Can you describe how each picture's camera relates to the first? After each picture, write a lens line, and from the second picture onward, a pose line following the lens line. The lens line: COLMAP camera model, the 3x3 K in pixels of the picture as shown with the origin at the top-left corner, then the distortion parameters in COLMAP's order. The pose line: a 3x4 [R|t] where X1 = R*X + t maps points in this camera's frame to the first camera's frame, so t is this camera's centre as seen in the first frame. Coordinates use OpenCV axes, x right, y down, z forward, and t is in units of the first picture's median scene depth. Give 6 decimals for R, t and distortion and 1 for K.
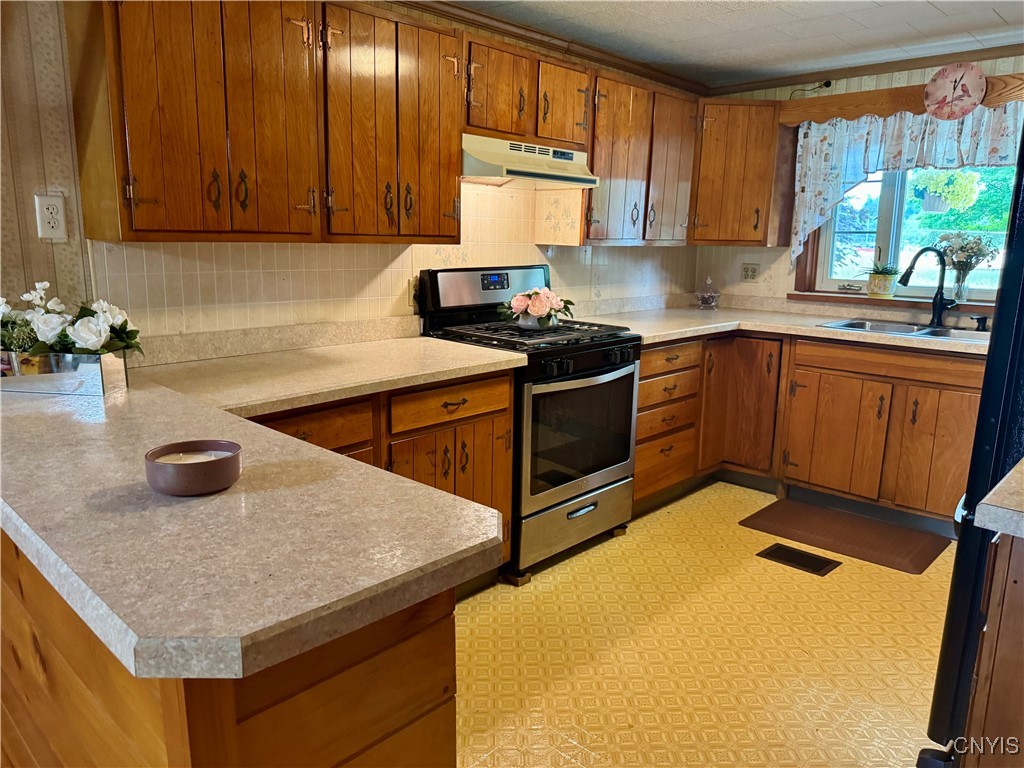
lens RADIAL K [[732.2, 0, 517.4], [0, 732.2, 377.4], [0, 0, 1]] dist [0.059499, -0.070768]
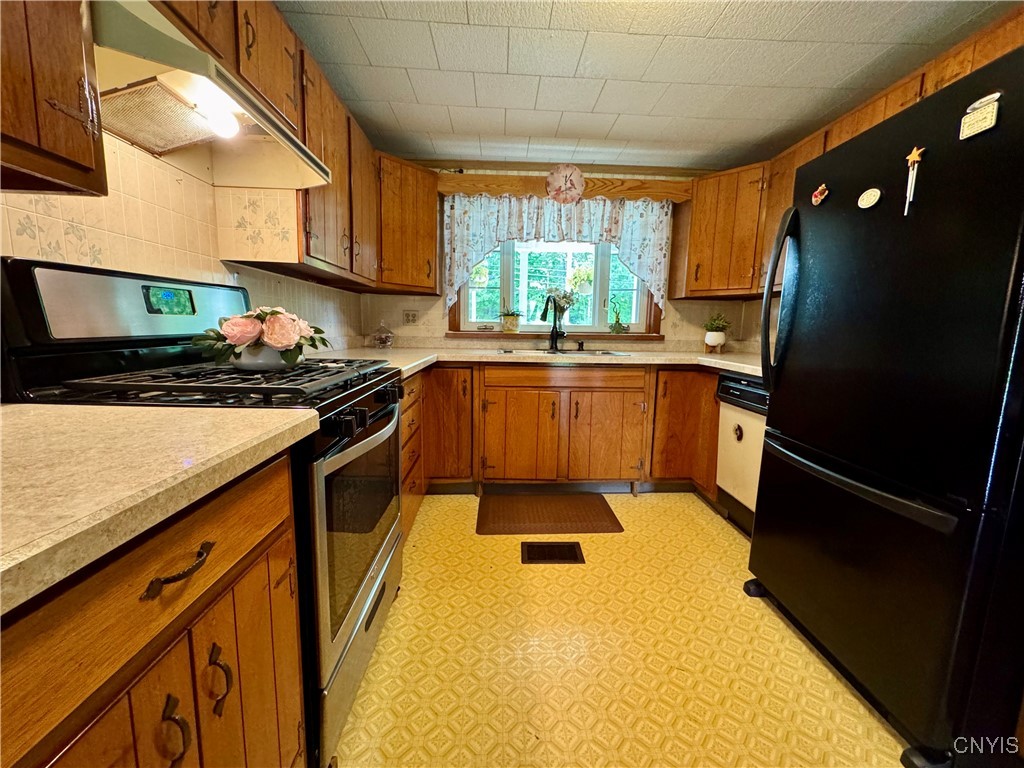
lens RADIAL K [[408.2, 0, 512.7], [0, 408.2, 384.2], [0, 0, 1]] dist [-0.008914, 0.000911]
pose [[0.696356, -0.102375, 0.710357, -0.075456], [0.129012, 0.991507, 0.016424, -0.027574], [-0.706006, 0.080207, 0.703650, 0.526926]]
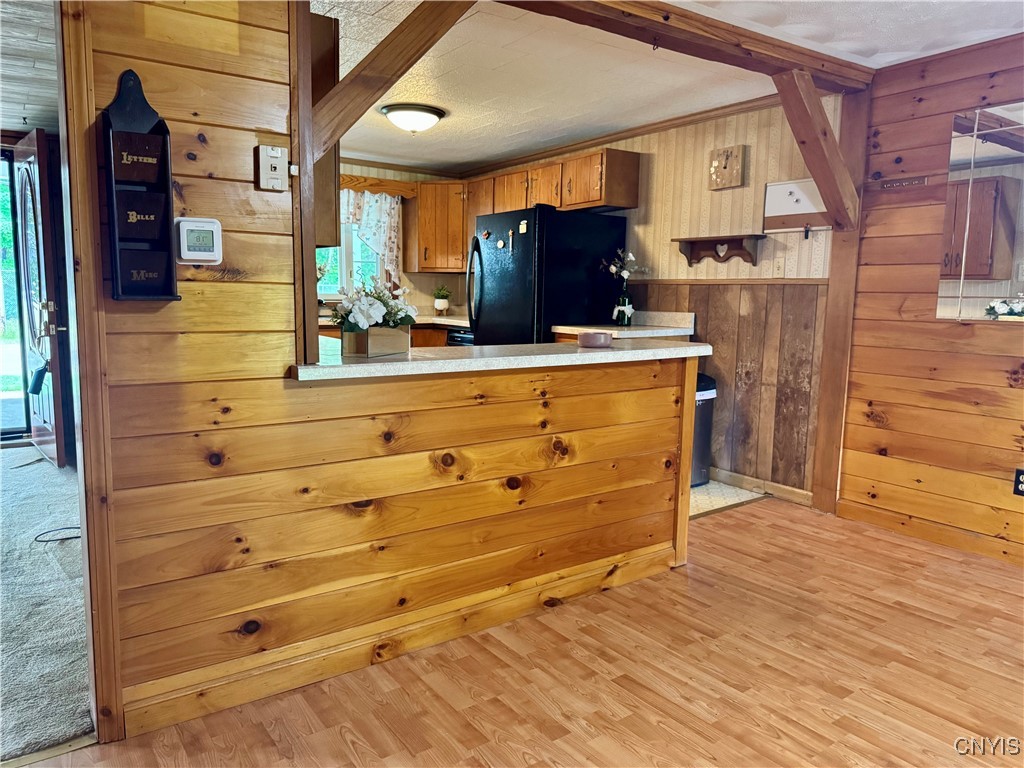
lens RADIAL K [[732.2, 0, 522.0], [0, 732.2, 383.5], [0, 0, 1]] dist [0.059499, -0.070768]
pose [[0.184270, -0.135624, 0.973474, -1.027828], [0.176733, 0.978863, 0.102921, -0.010655], [-0.966856, 0.153079, 0.204344, 0.253352]]
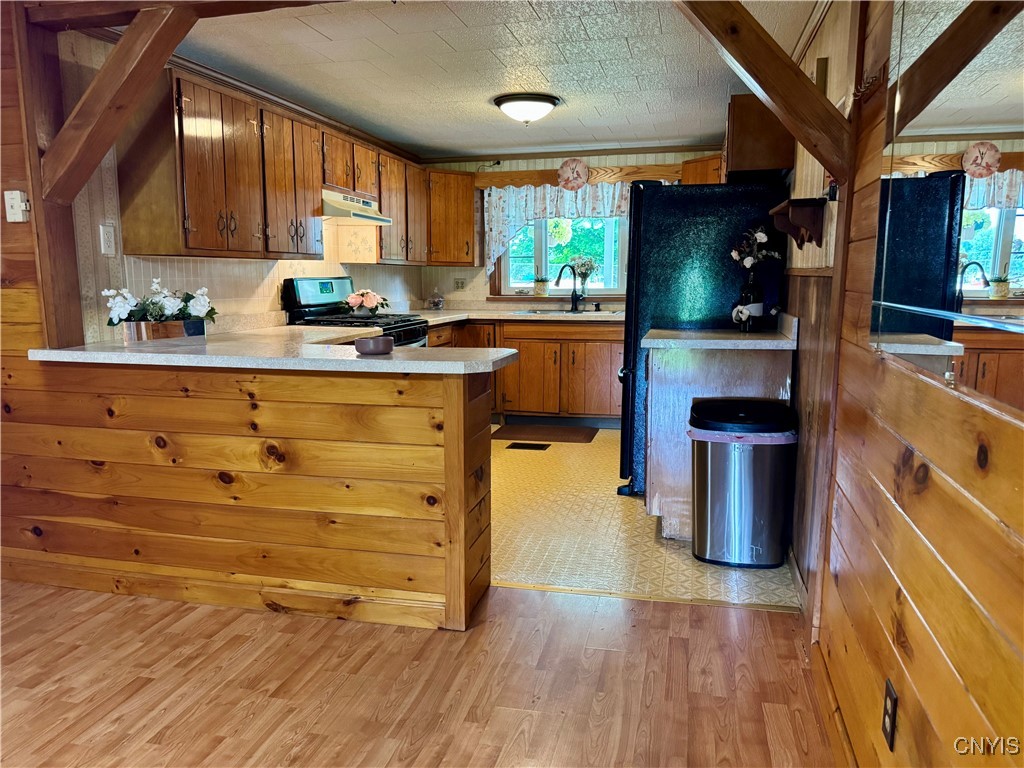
lens RADIAL K [[732.2, 0, 512.8], [0, 732.2, 393.7], [0, 0, 1]] dist [0.059499, -0.070768]
pose [[0.874476, -0.093561, 0.475960, -0.398667], [0.106917, 0.994267, -0.000991, 0.112641], [-0.473139, 0.051755, 0.879466, -0.424606]]
